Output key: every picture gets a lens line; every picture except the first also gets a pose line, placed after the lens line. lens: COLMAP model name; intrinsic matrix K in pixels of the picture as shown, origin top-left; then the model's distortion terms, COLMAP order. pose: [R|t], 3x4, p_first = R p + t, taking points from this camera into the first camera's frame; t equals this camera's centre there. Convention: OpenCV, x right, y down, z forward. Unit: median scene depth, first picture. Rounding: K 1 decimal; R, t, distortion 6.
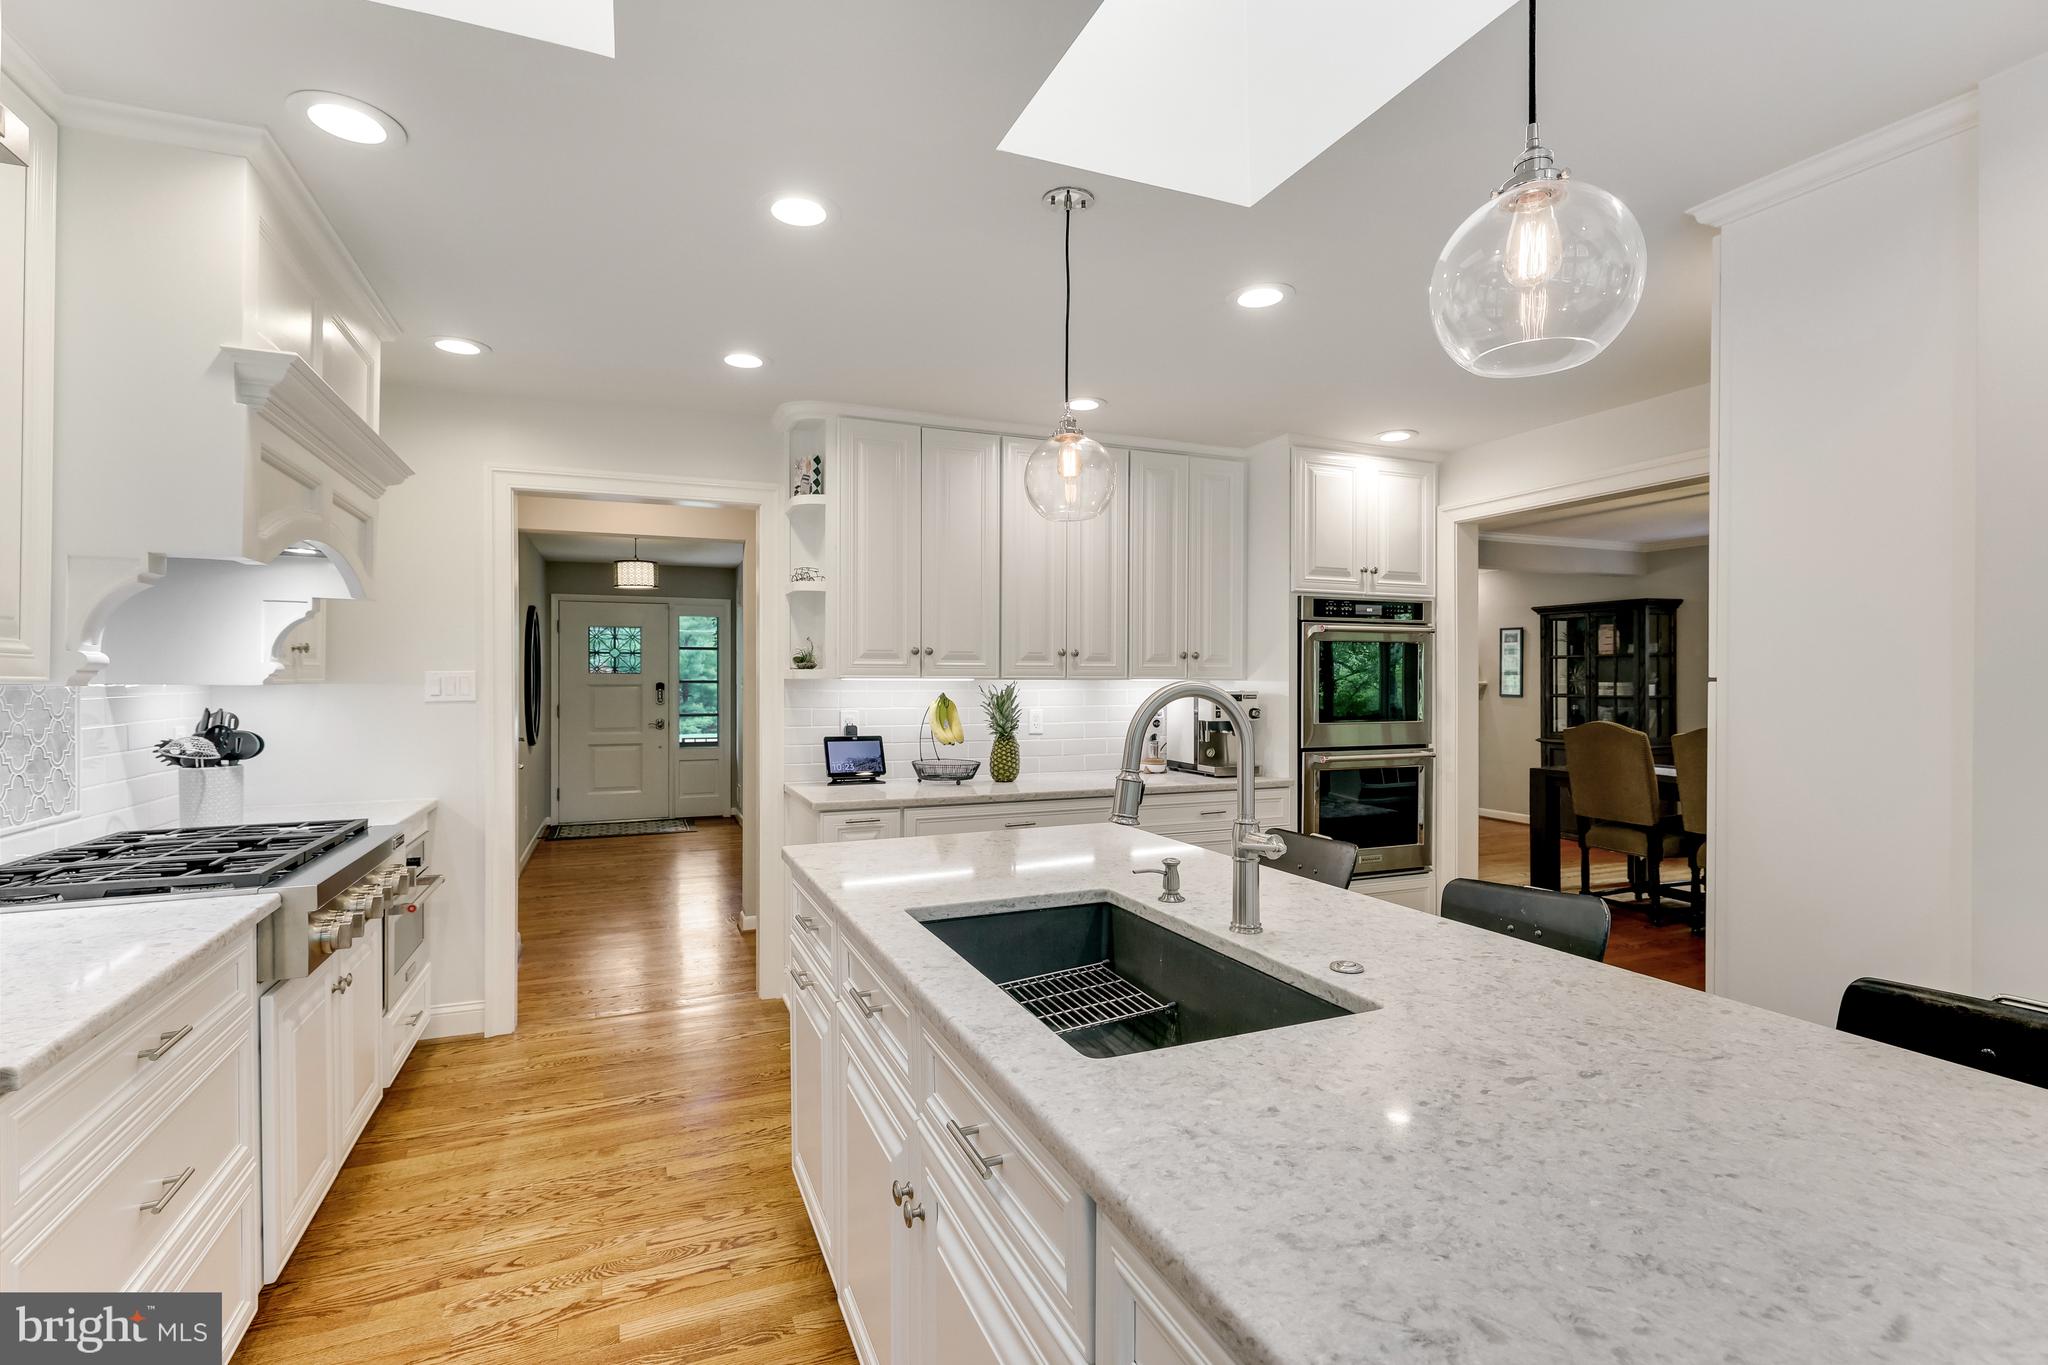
lens RADIAL K [[959.3, 0, 1013.3], [0, 959.3, 675.0], [0, 0, 1]] dist [0.015392, 0.000513]
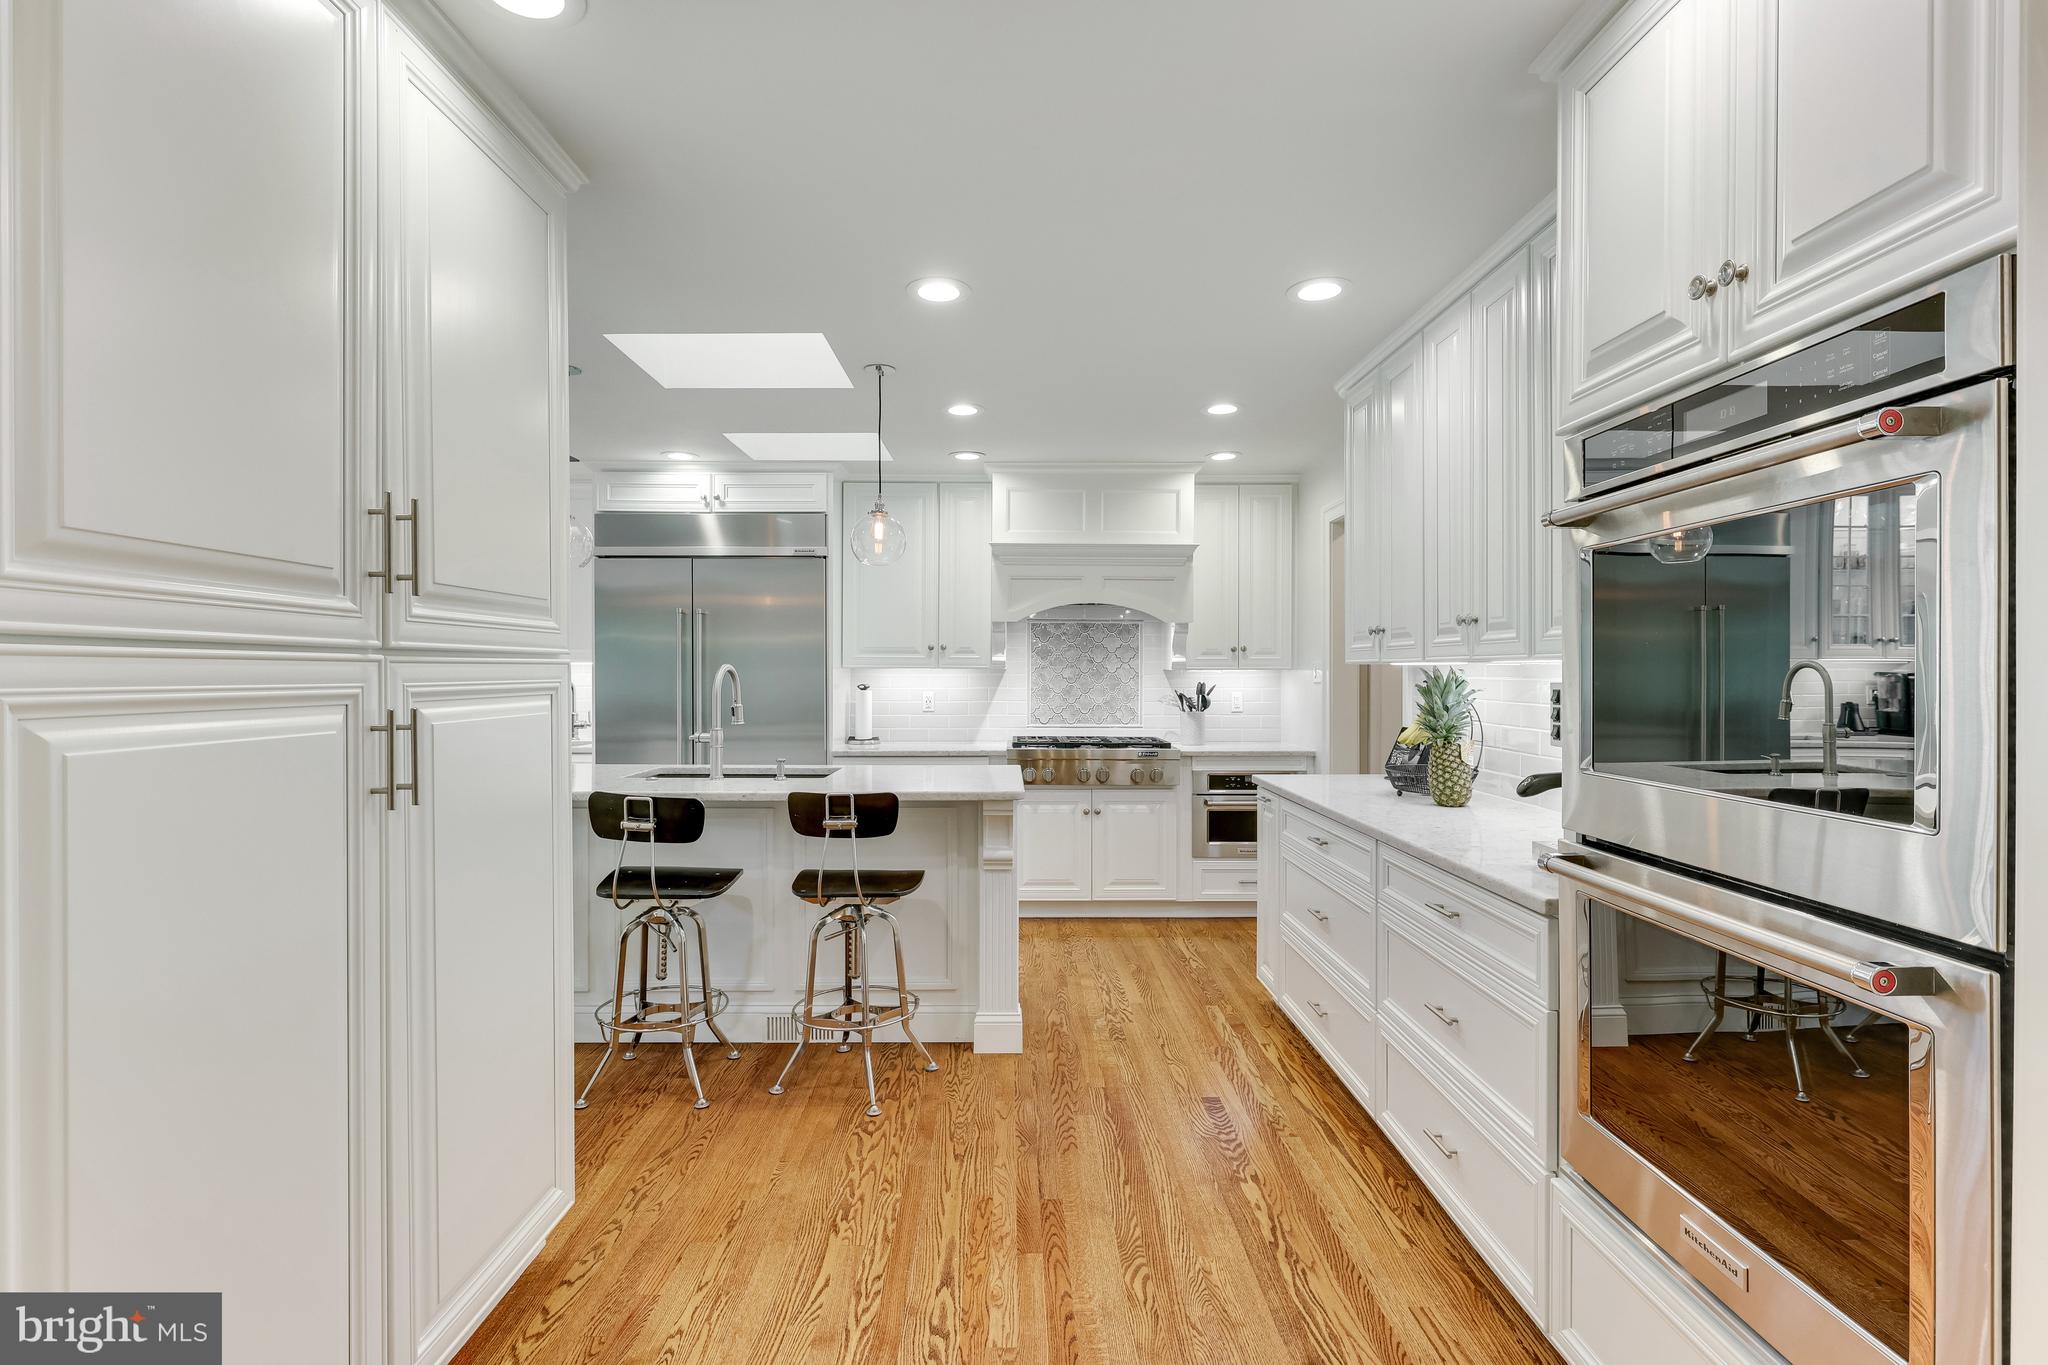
lens RADIAL K [[959.3, 0, 1027.3], [0, 959.3, 680.2], [0, 0, 1]] dist [0.015392, 0.000513]
pose [[-0.372471, 0.003478, -0.928037, 0.781219], [-0.002218, 0.999987, 0.004638, 0.014498], [0.928041, 0.003786, -0.372458, 0.982487]]
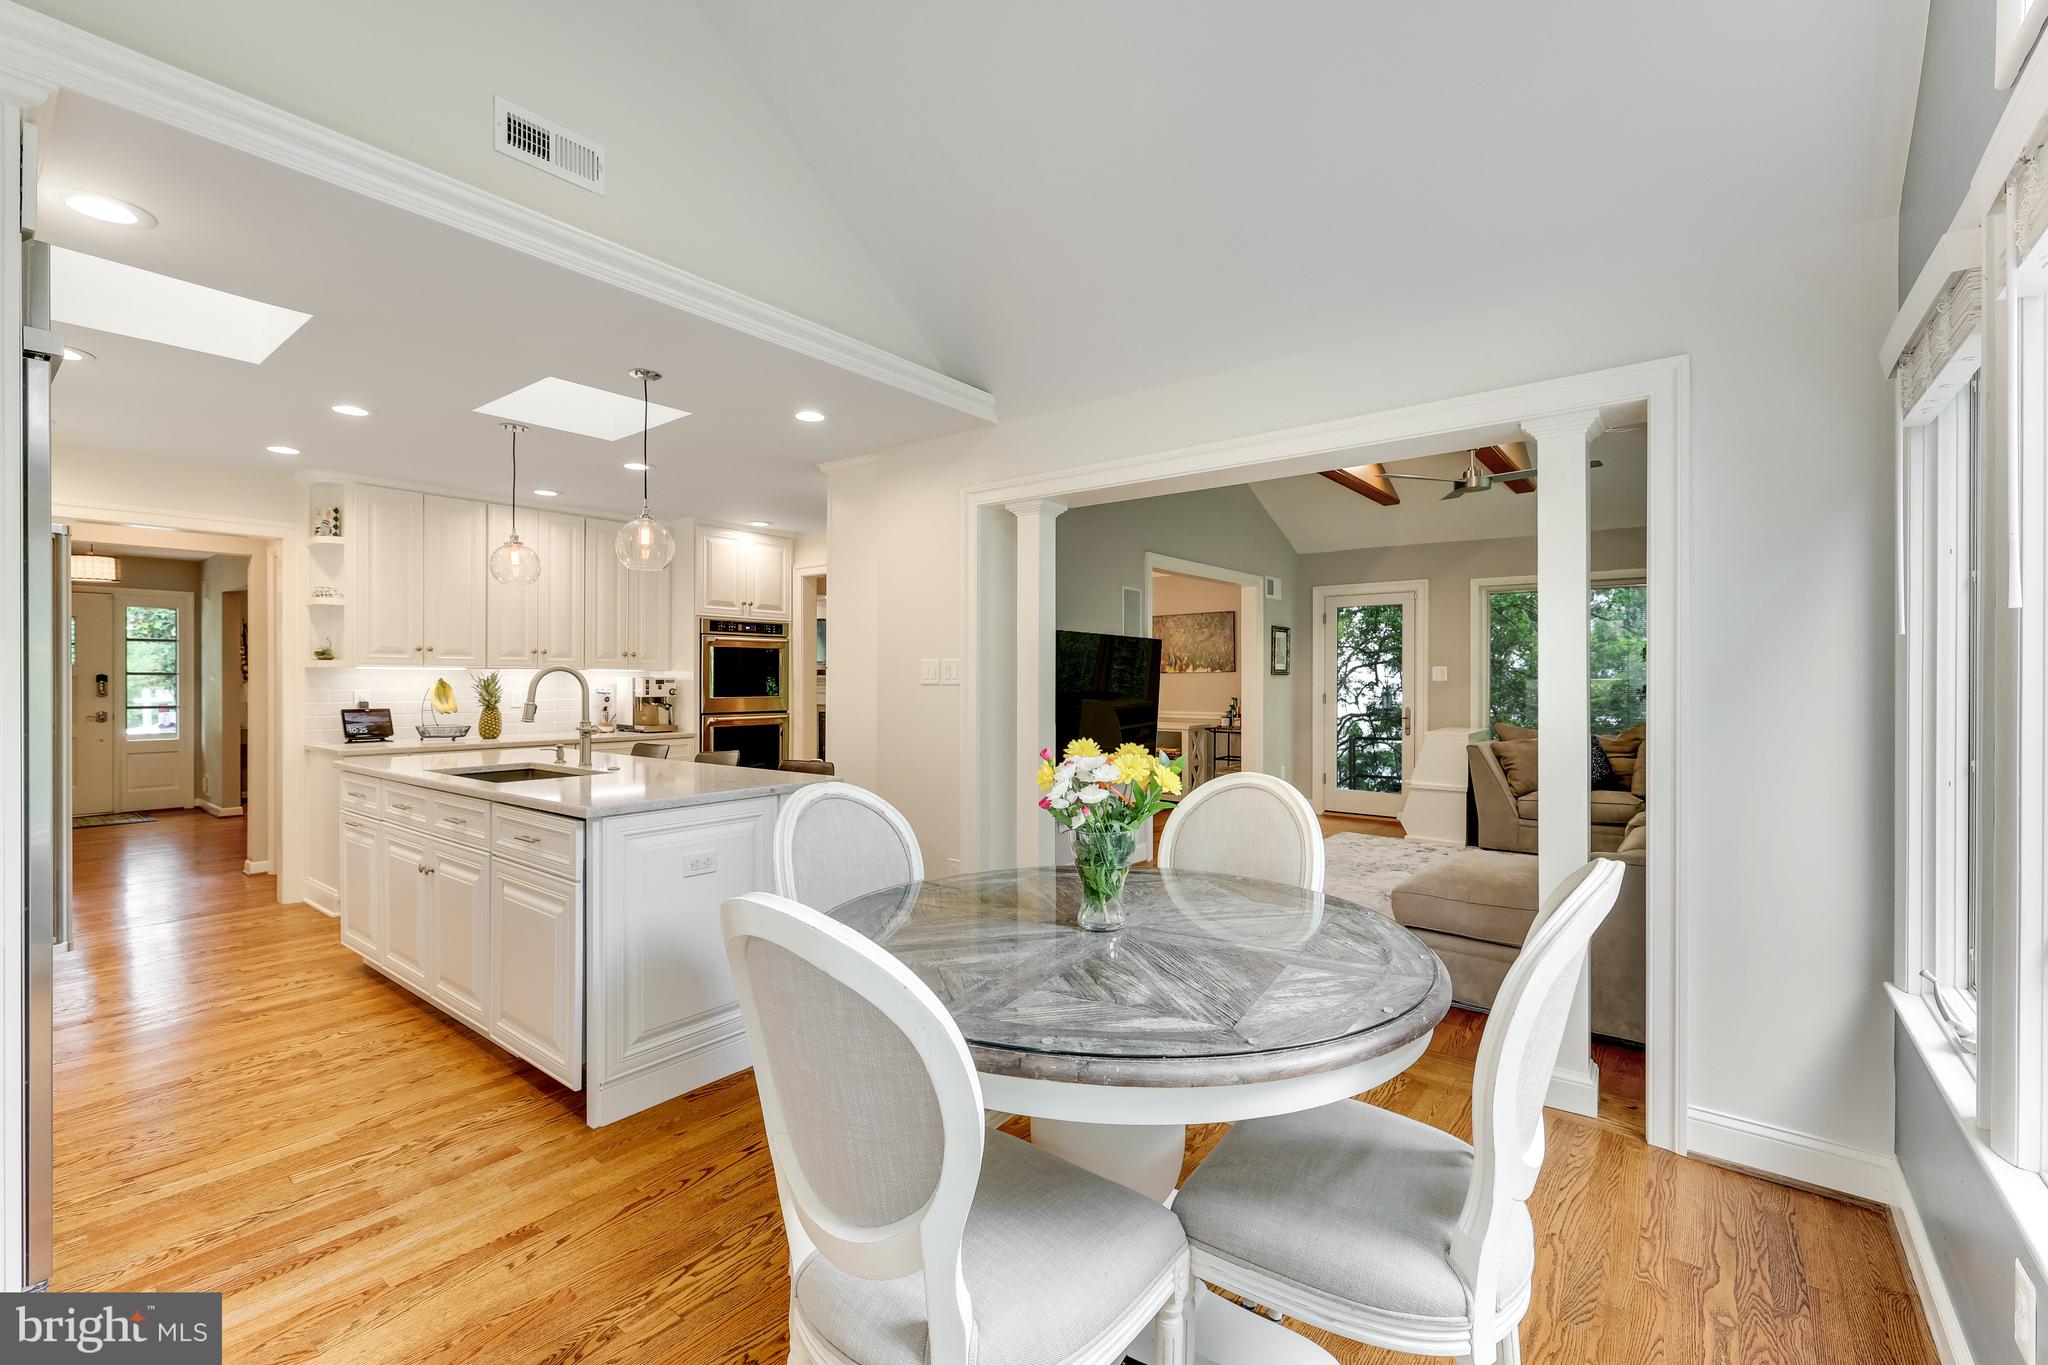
lens RADIAL K [[891.2, 0, 994.5], [0, 891.2, 676.7], [0, 0, 1]] dist [-0.001905, 0.000656]
pose [[0.884401, 0.000954, 0.466727, 0.038435], [-0.002587, 0.999993, 0.002860, 0.010993], [-0.466721, -0.003736, 0.884397, -0.584548]]
